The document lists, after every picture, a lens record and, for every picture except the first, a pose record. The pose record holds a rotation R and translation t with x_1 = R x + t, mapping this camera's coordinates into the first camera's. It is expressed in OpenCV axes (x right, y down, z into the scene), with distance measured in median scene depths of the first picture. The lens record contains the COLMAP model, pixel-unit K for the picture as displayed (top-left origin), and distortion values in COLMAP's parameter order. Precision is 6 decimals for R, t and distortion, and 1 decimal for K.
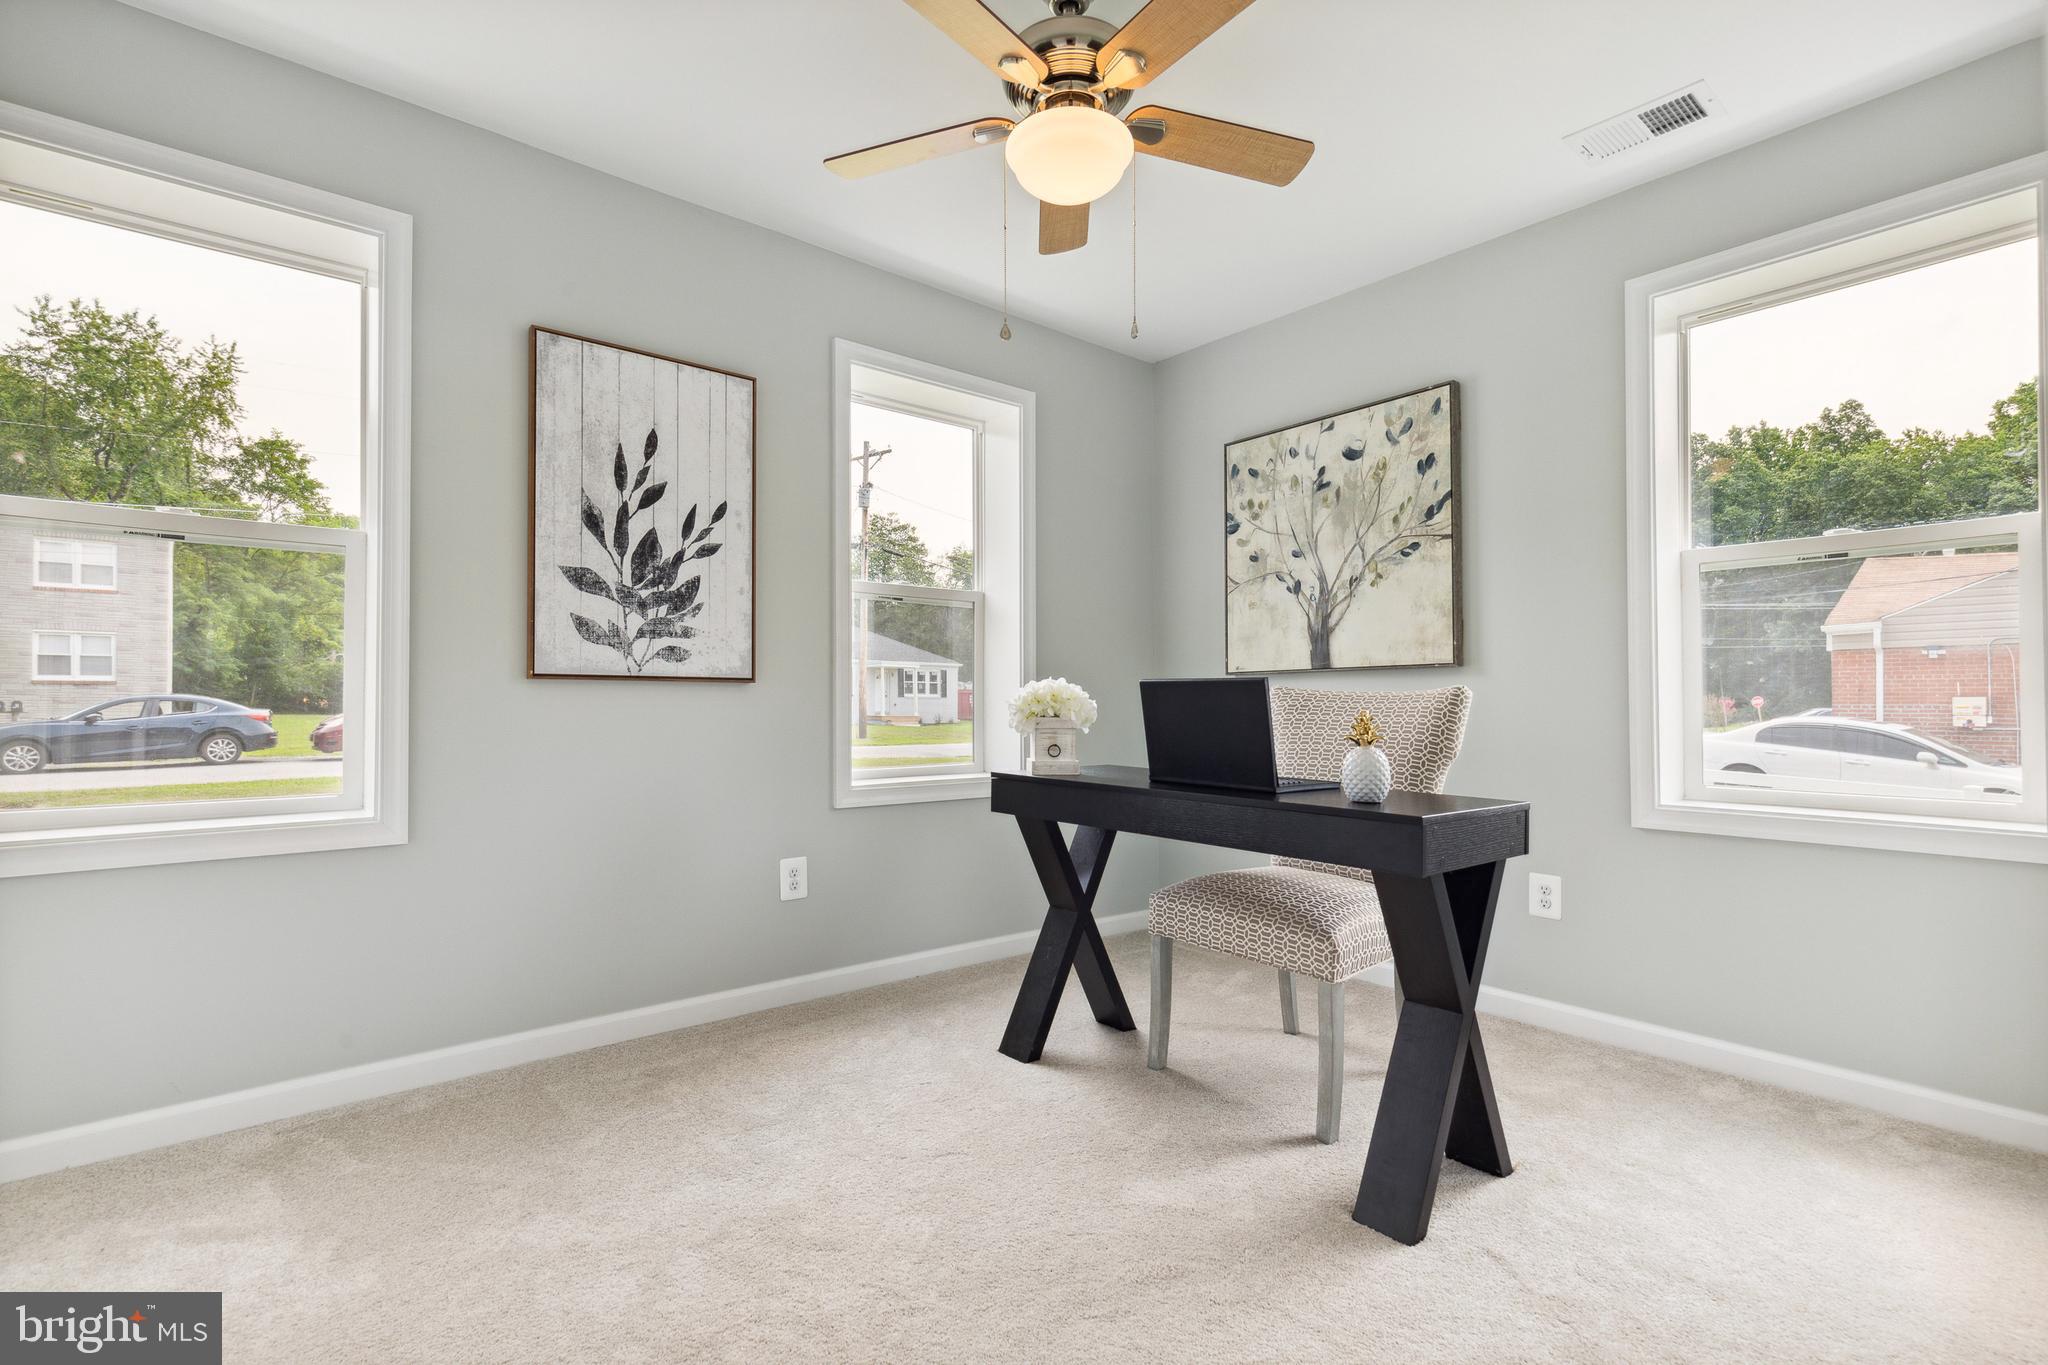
lens RADIAL K [[939.3, 0, 1024.0], [0, 939.3, 682.5], [0, 0, 1]] dist [0.001906, -0.000402]
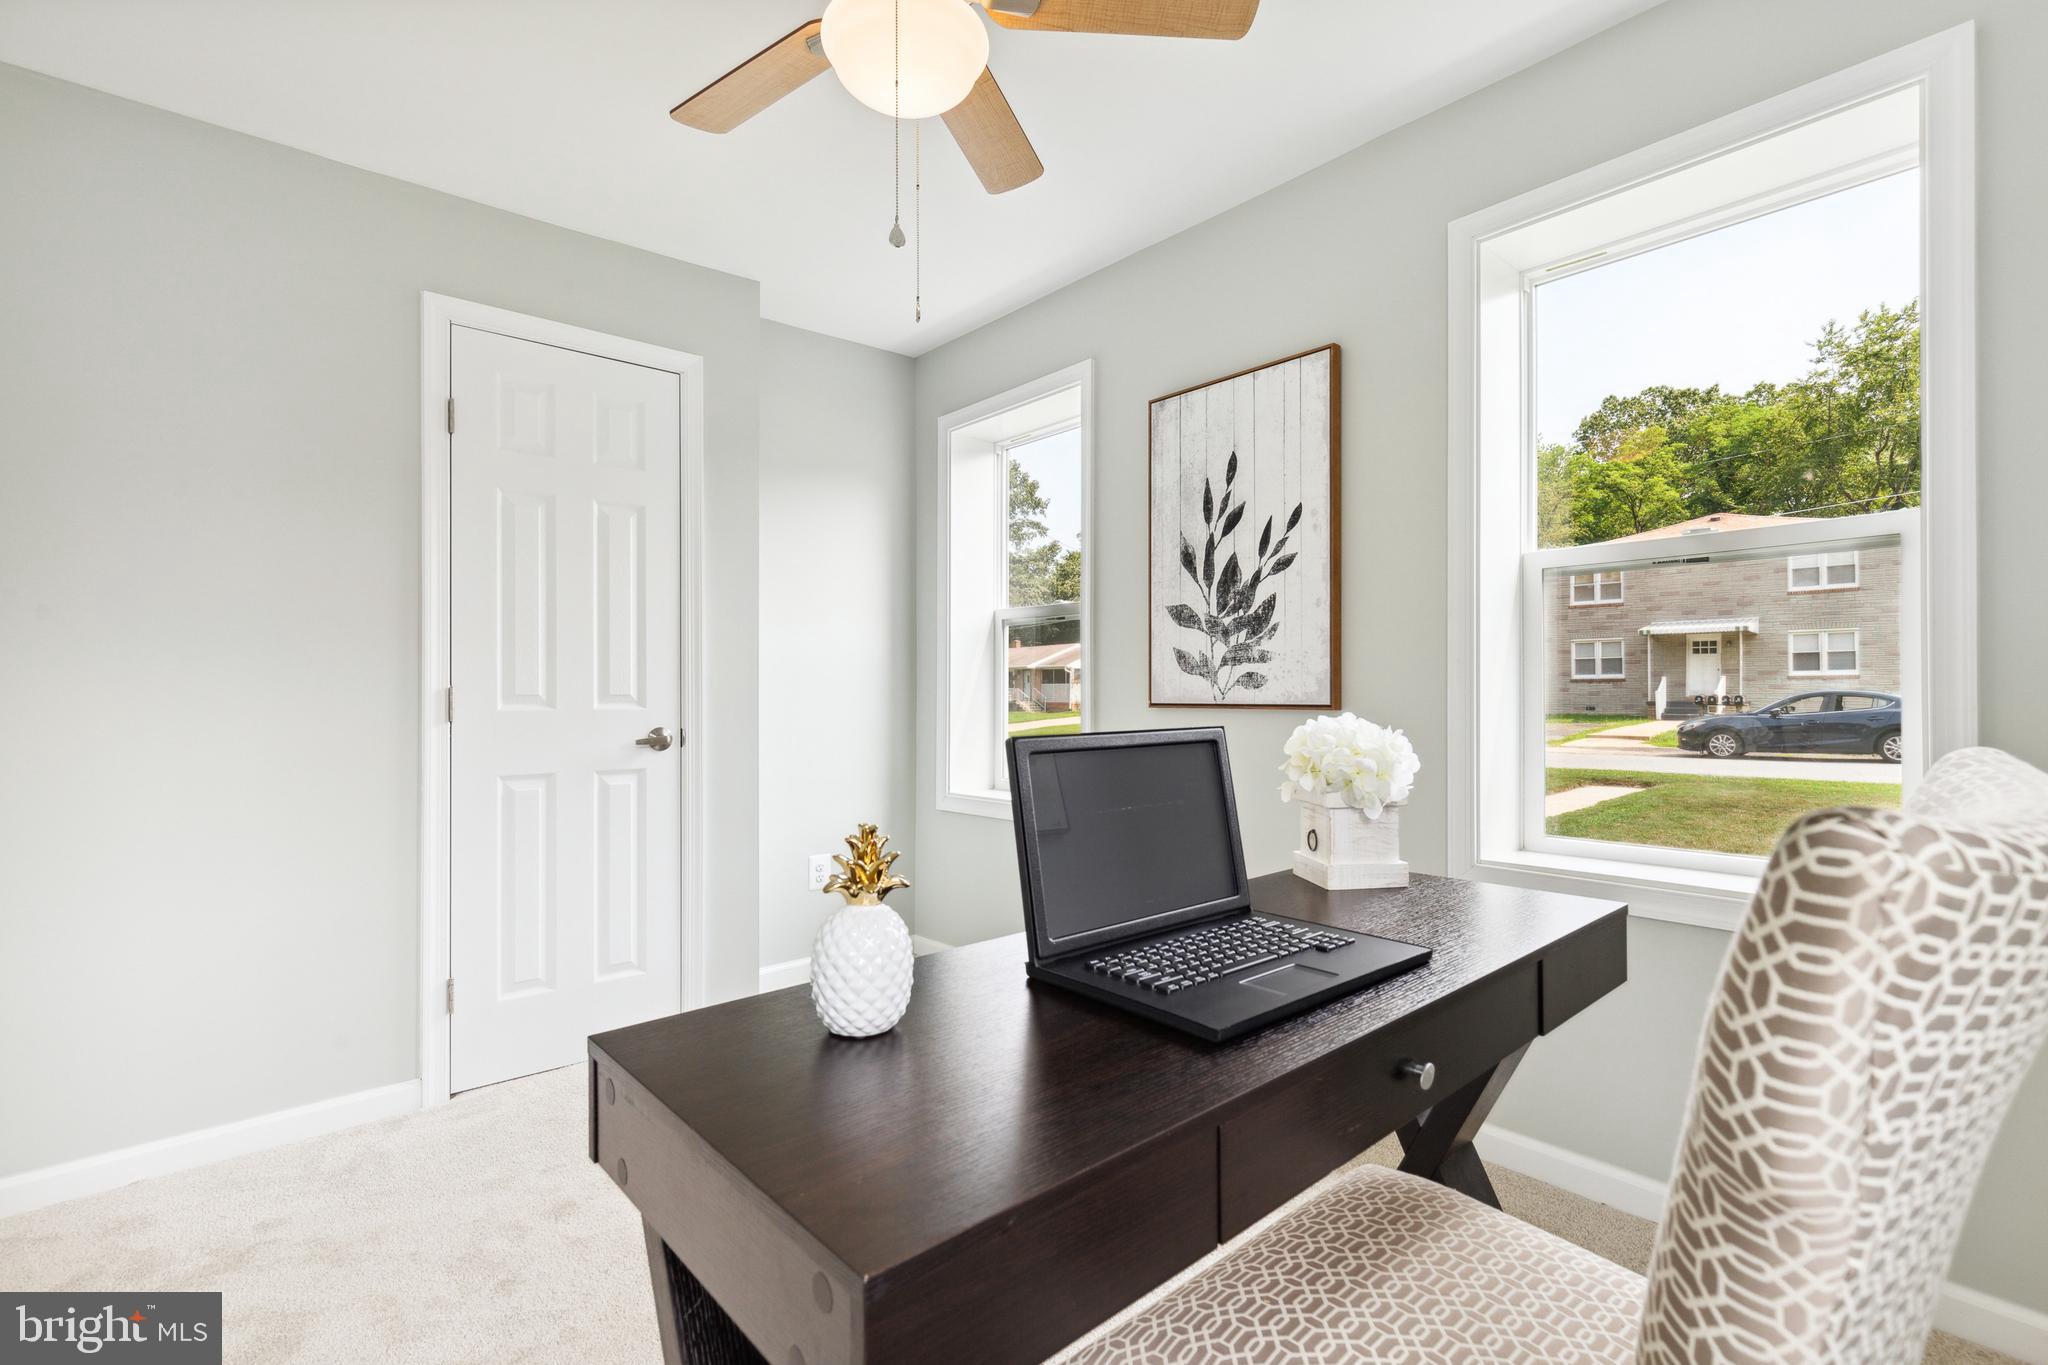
lens RADIAL K [[939.3, 0, 1024.0], [0, 939.3, 682.5], [0, 0, 1]] dist [0.001906, -0.000402]
pose [[0.022094, -0.015037, -0.999643, 0.498047], [0.025674, 0.999566, -0.014469, -0.017745], [0.999426, -0.025345, 0.022470, 0.650554]]
